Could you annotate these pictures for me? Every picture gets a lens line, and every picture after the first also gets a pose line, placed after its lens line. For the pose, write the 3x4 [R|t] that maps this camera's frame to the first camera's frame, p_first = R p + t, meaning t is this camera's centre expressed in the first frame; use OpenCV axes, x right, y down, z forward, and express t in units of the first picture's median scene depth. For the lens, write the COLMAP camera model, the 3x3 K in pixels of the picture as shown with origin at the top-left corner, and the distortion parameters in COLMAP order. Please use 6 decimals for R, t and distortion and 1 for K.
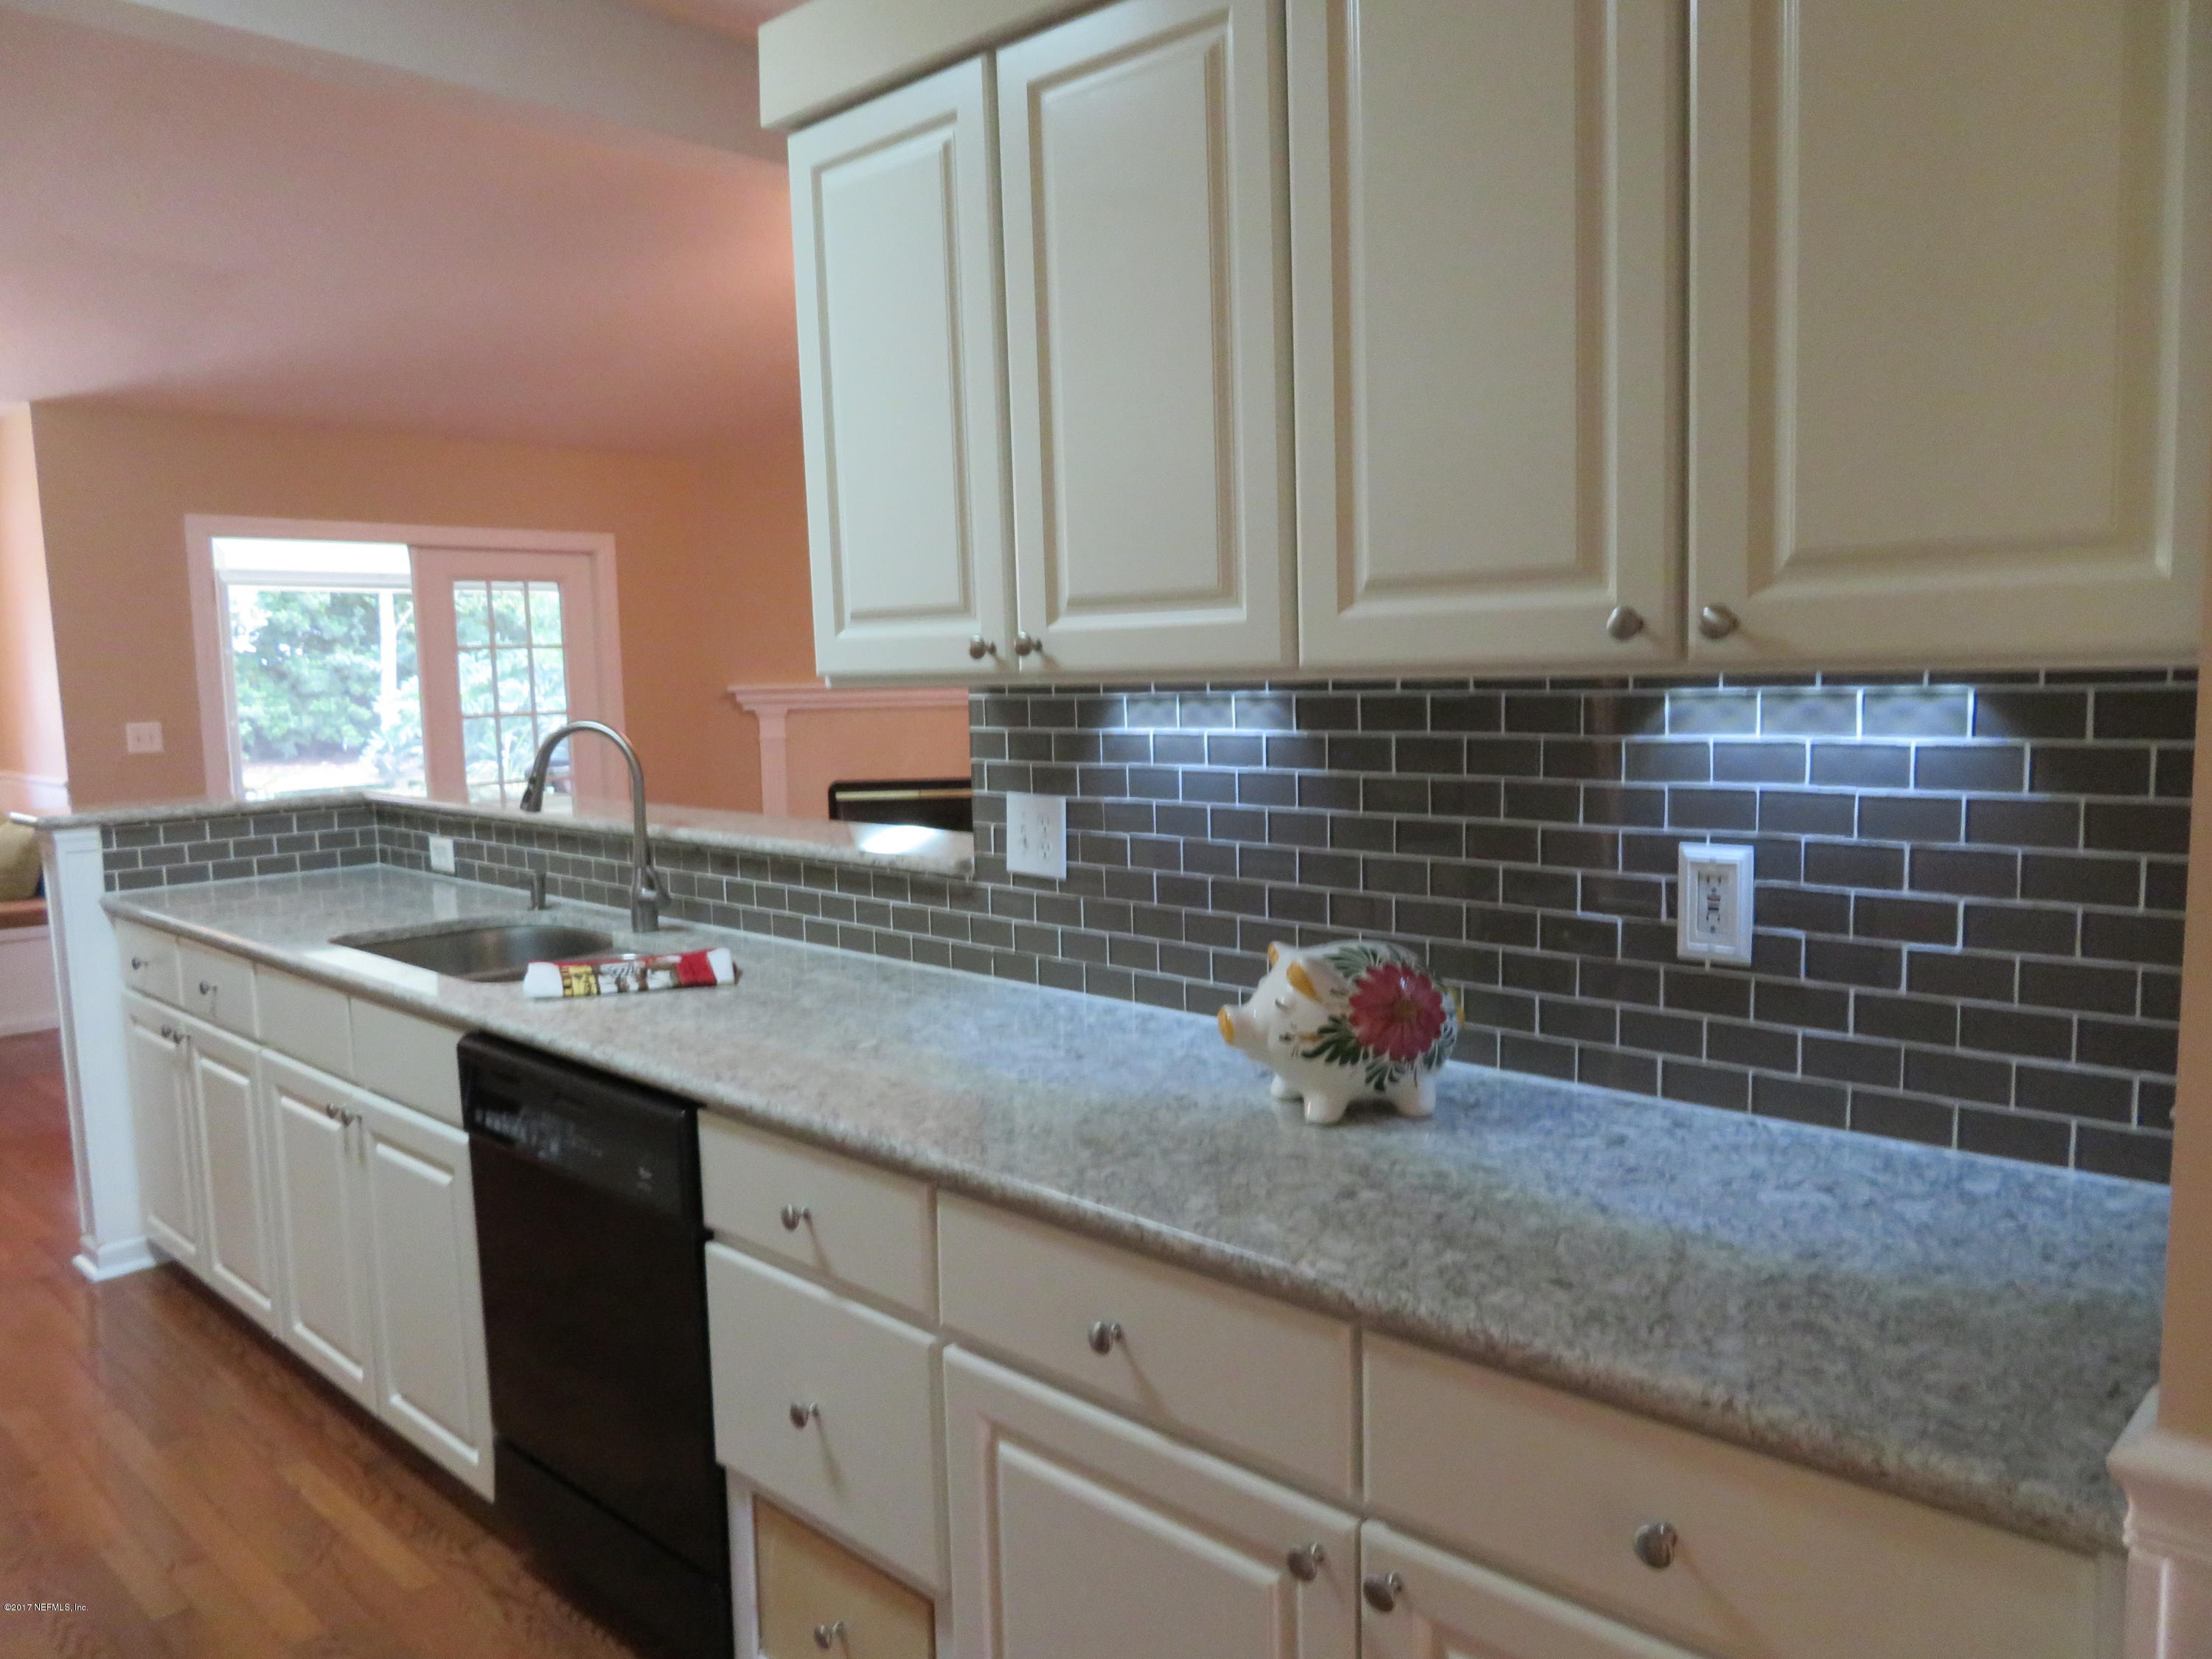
lens RADIAL K [[1565.5, 0, 1103.5], [0, 1565.5, 817.5], [0, 0, 1]] dist [-0.015732, 0.006130]
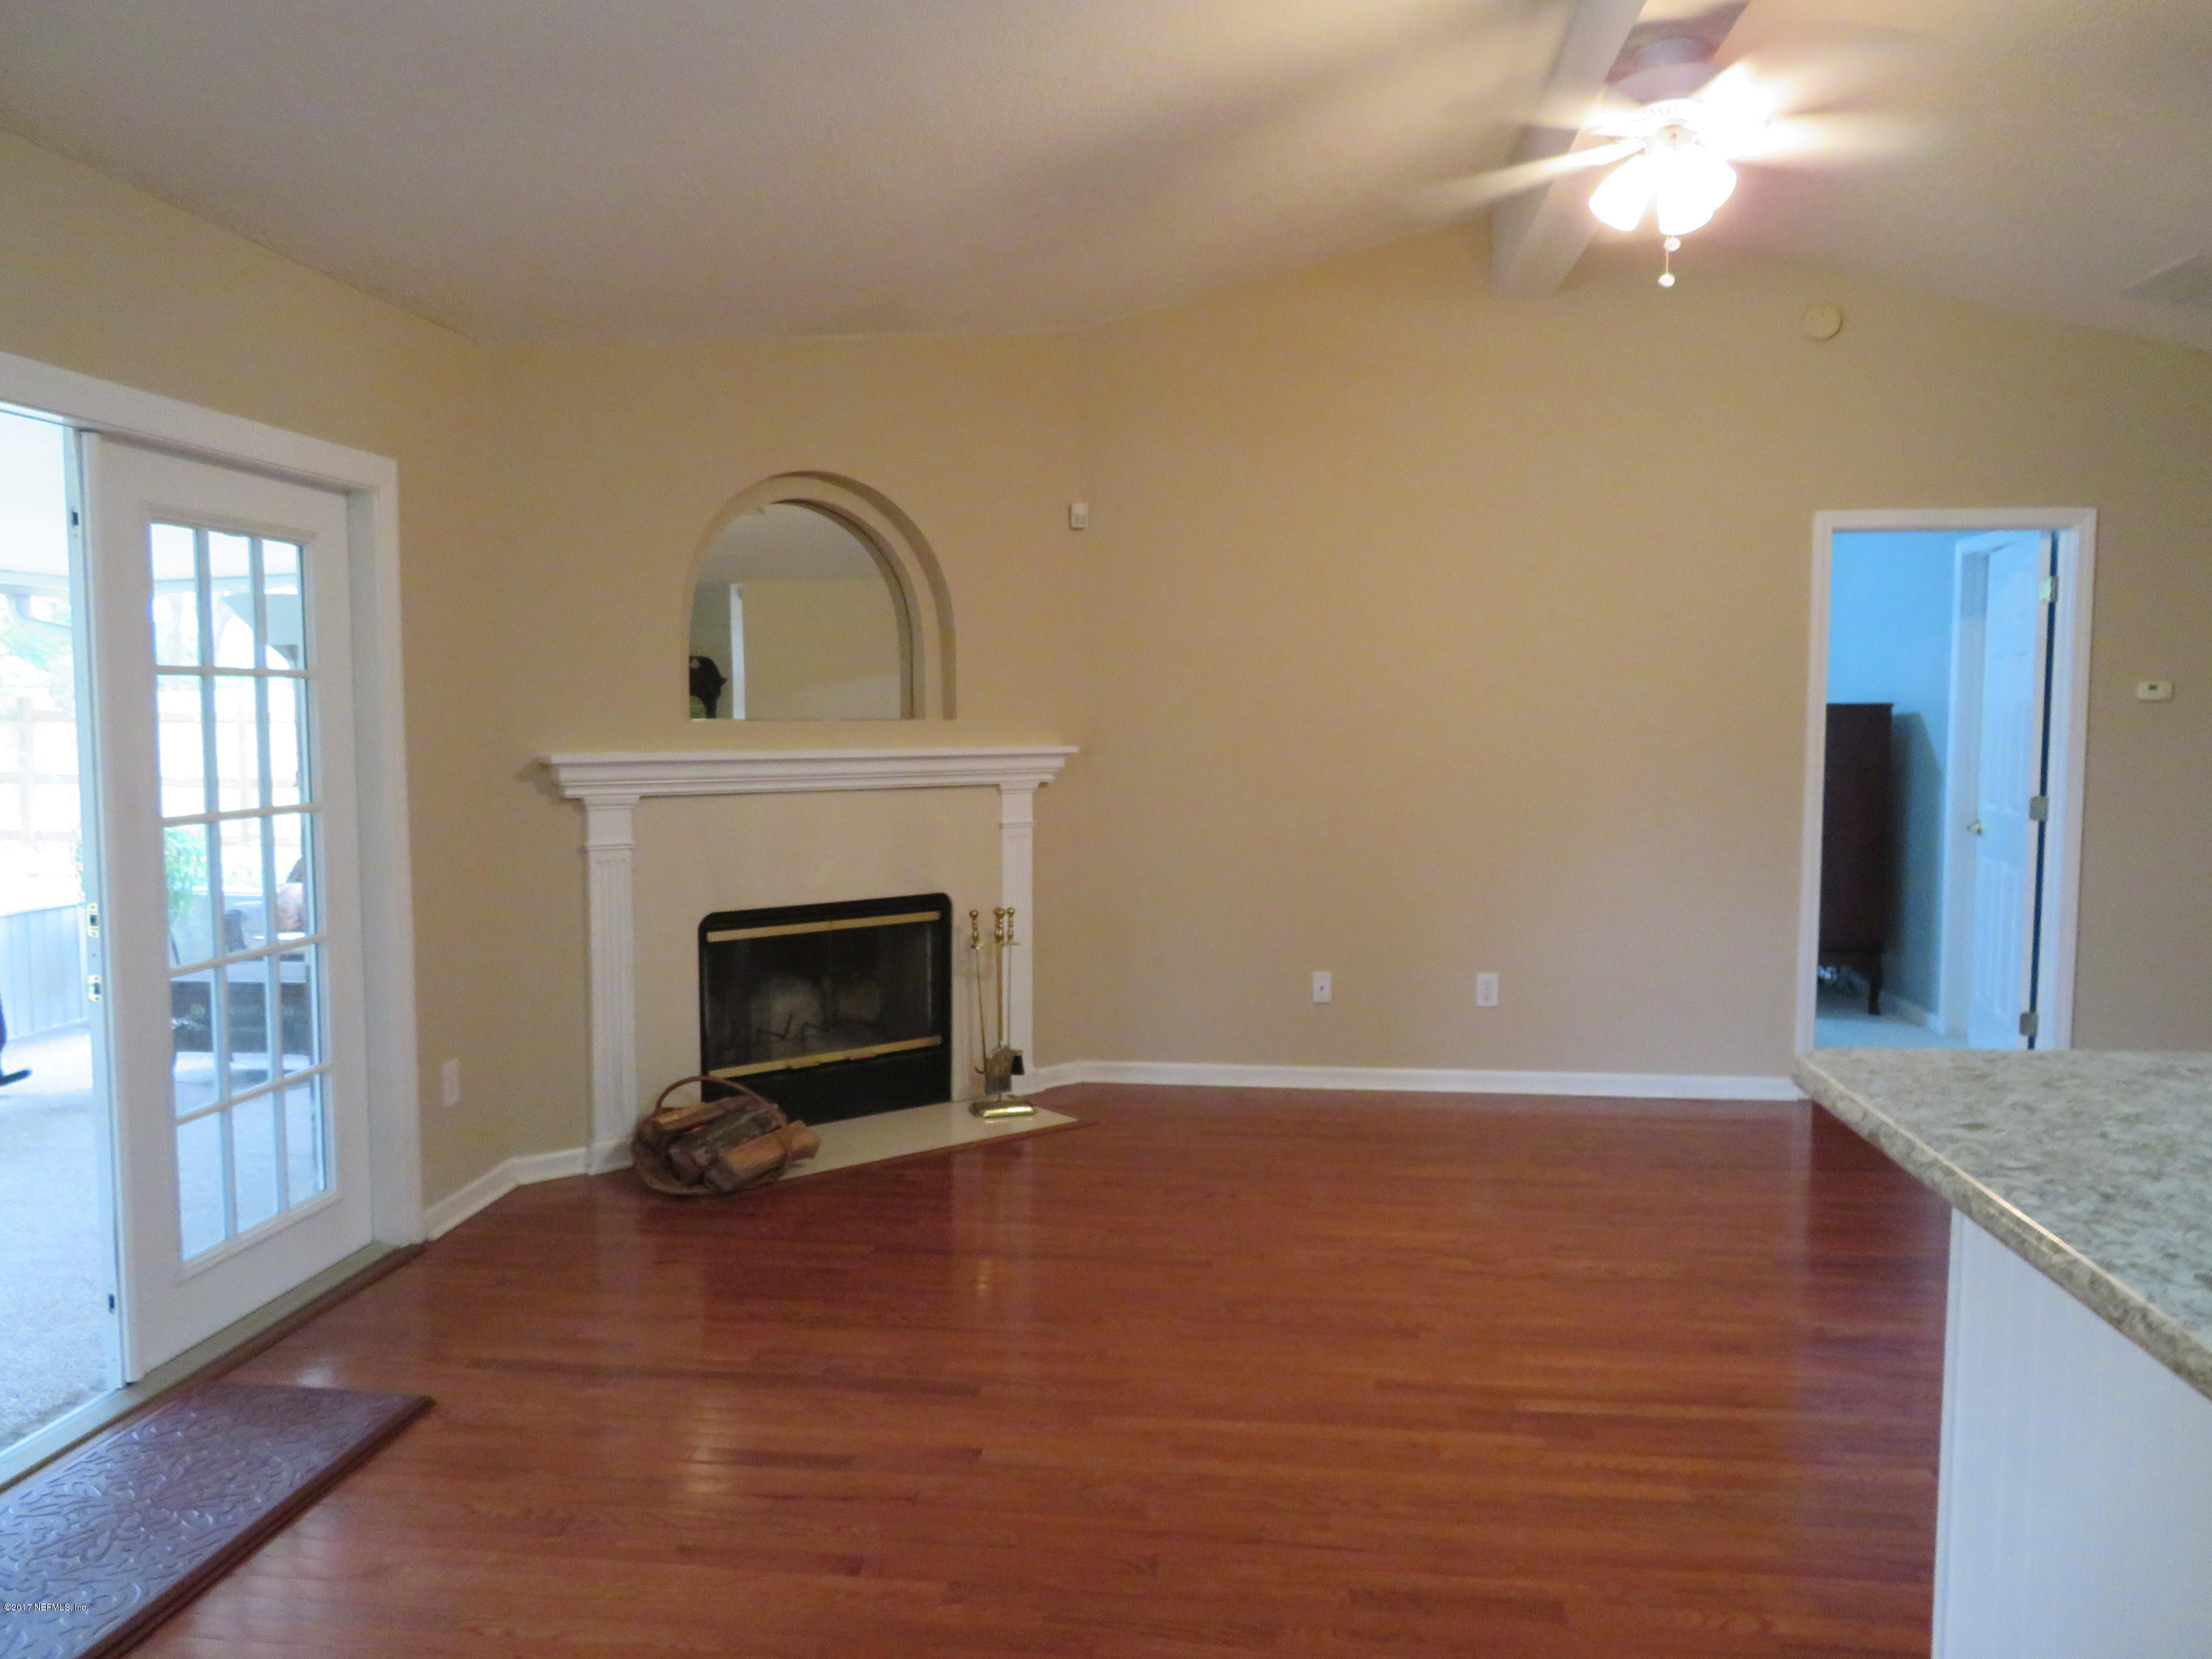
lens RADIAL K [[1565.5, 0, 1106.8], [0, 1565.5, 824.0], [0, 0, 1]] dist [-0.015732, 0.006130]
pose [[0.795399, -0.019749, 0.605764, -0.856661], [0.040452, 0.998970, -0.020547, -0.079630], [-0.604735, 0.040848, 0.795379, 0.879204]]
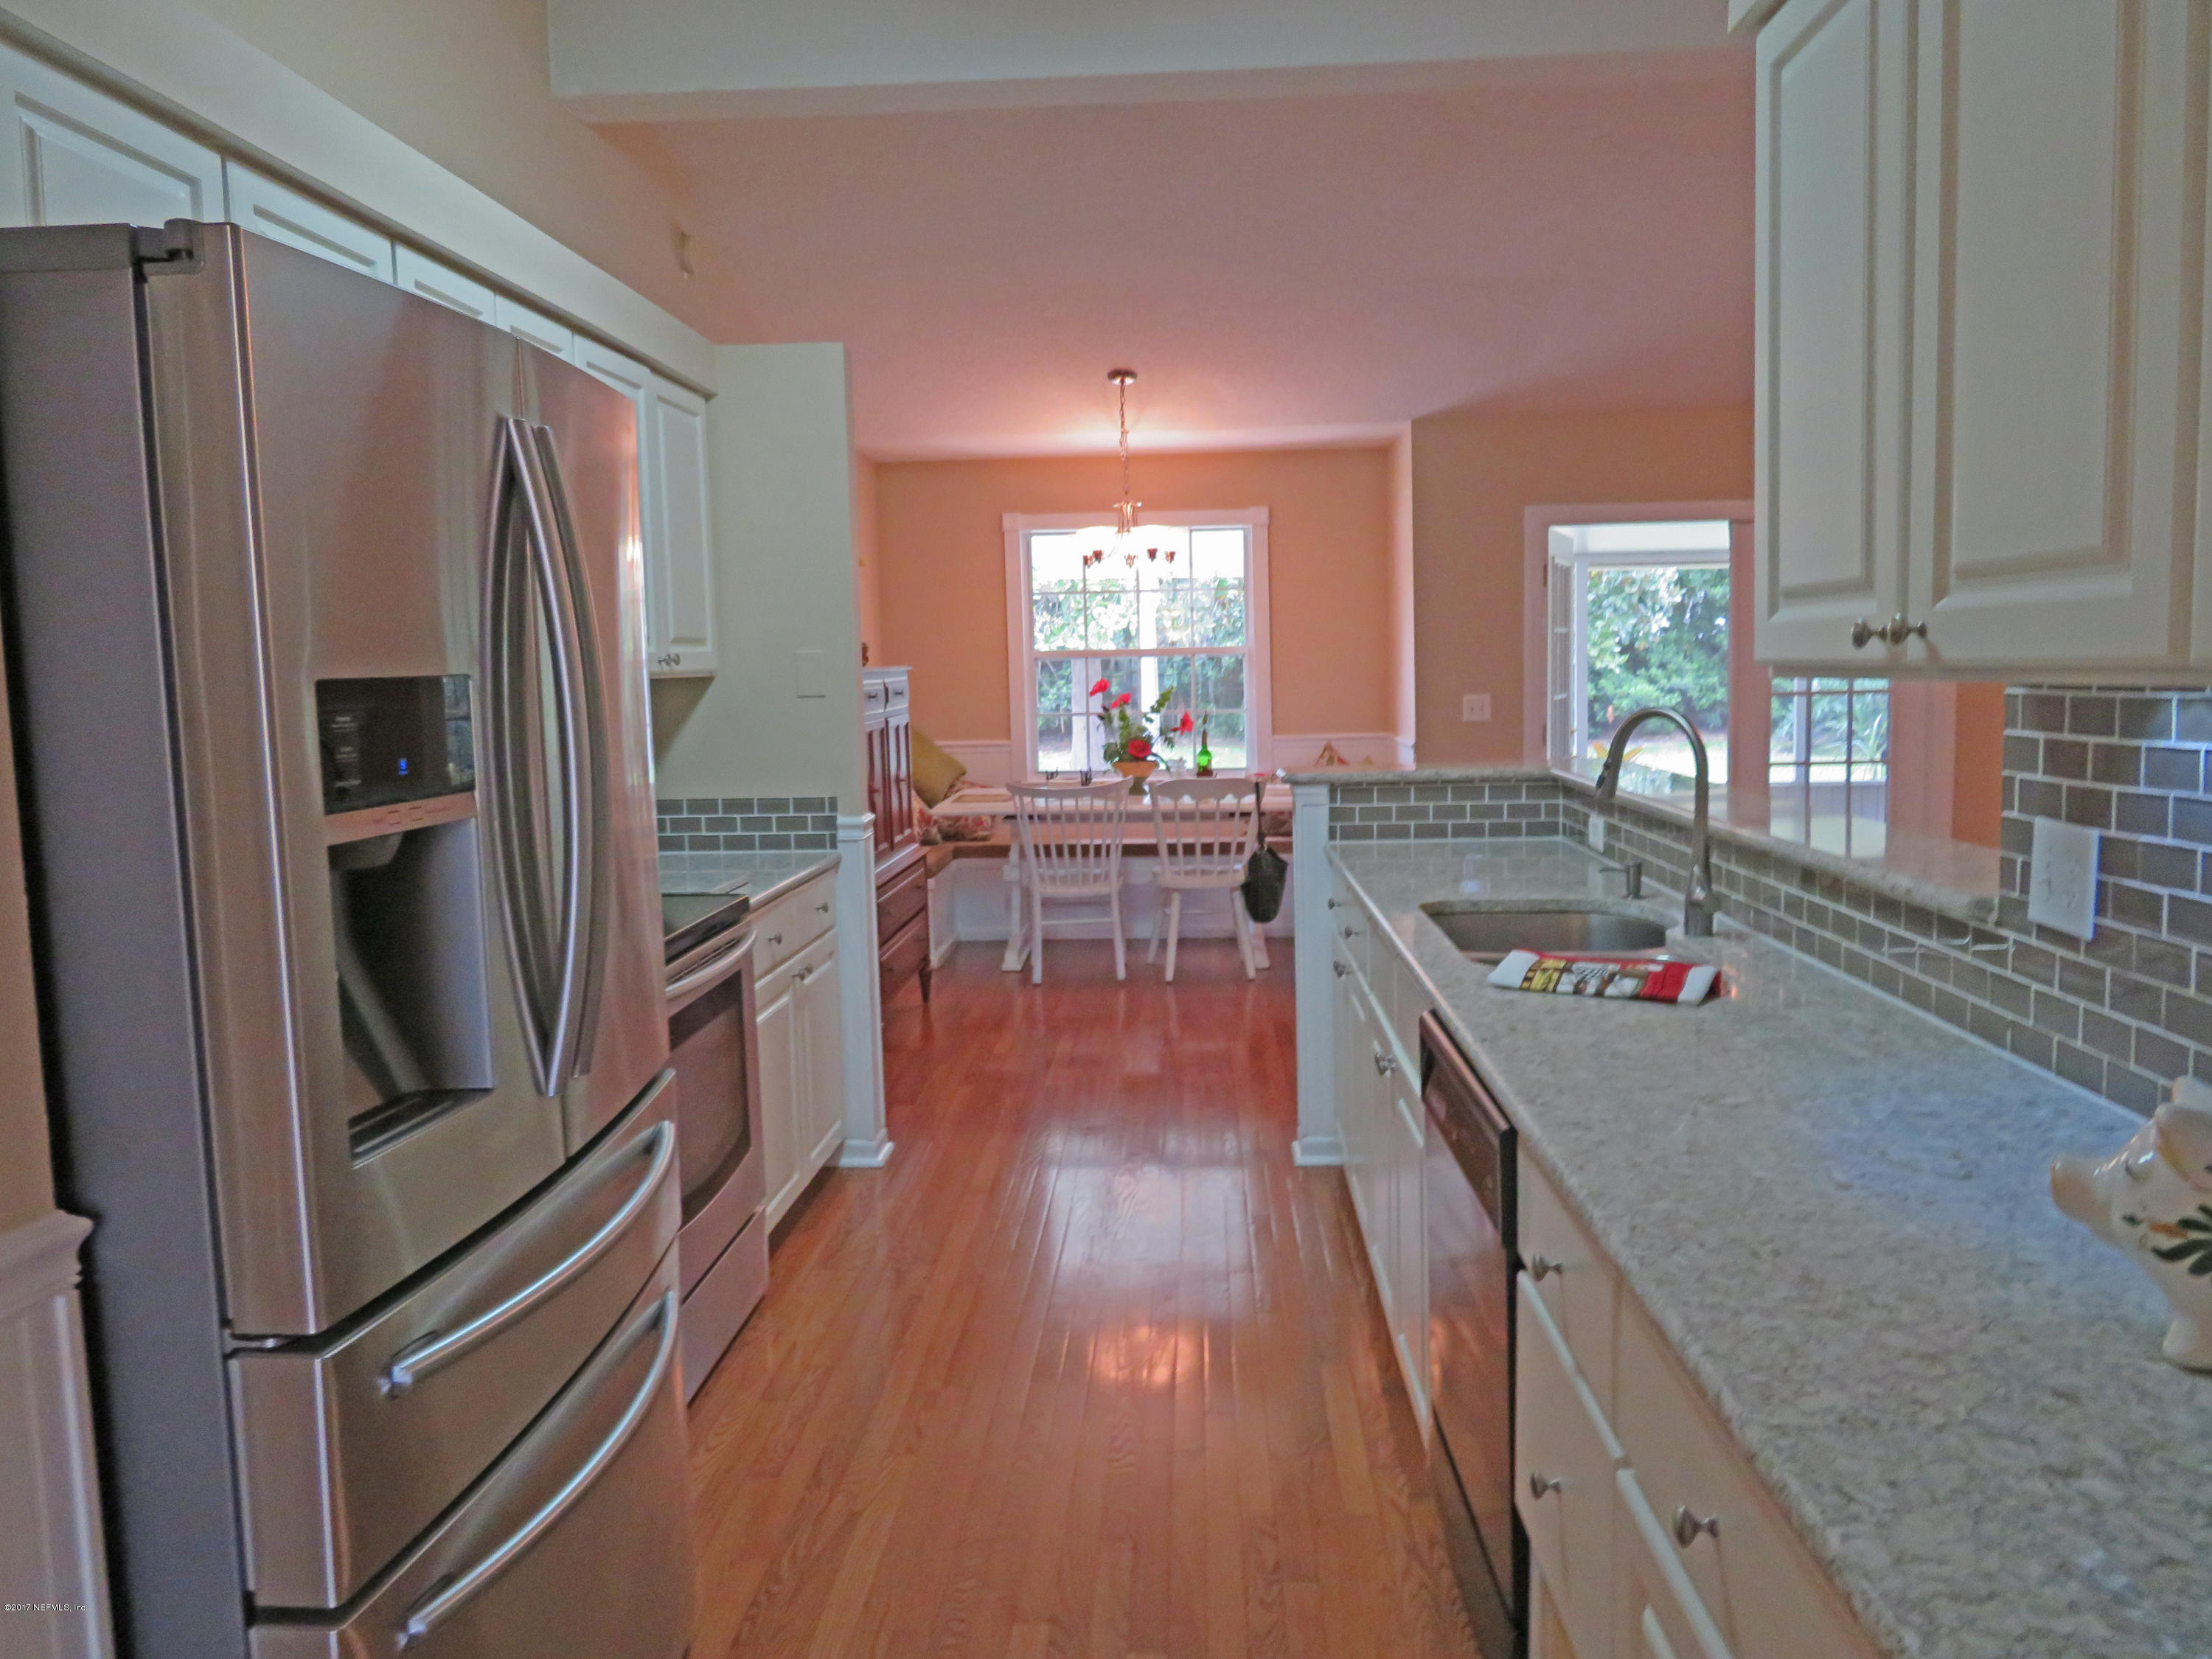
lens RADIAL K [[1565.5, 0, 1106.1], [0, 1565.5, 817.4], [0, 0, 1]] dist [-0.015732, 0.006130]
pose [[0.641029, 0.078713, -0.763470, 0.136232], [-0.064990, 0.996721, 0.048193, -0.013811], [0.764760, 0.018724, 0.644043, 0.097241]]
